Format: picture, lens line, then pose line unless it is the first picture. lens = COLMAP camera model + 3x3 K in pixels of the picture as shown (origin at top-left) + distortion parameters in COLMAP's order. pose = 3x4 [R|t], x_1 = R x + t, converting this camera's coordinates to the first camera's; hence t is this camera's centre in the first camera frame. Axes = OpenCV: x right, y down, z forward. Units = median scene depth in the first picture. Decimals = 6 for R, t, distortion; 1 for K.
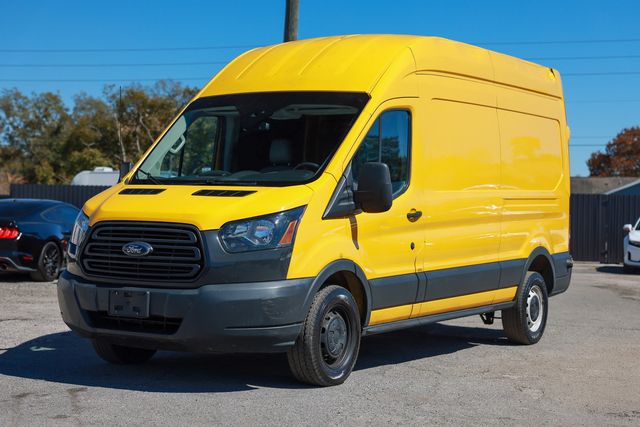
lens RADIAL K [[1189.9, 0, 320.0], [0, 1189.9, 213.5], [0, 0, 1]] dist [0.218806, 0.188119]
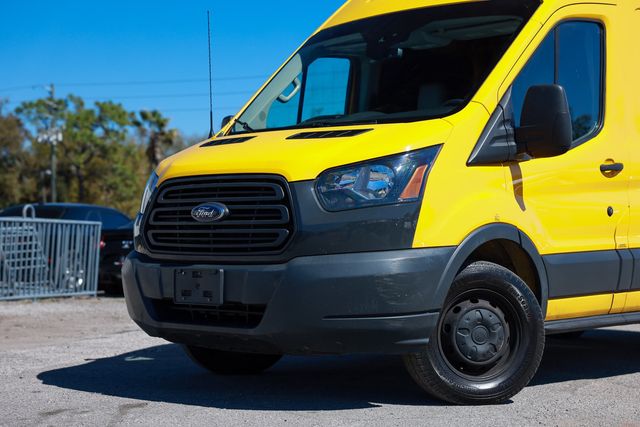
lens RADIAL K [[1212.8, 0, 320.0], [0, 1212.8, 213.5], [0, 0, 1]] dist [0.254004, -0.065474]
pose [[0.982570, -0.026393, -0.184012, 0.046815], [0.021522, 0.999364, -0.028418, 0.050239], [0.184645, 0.023963, 0.982513, 0.270974]]
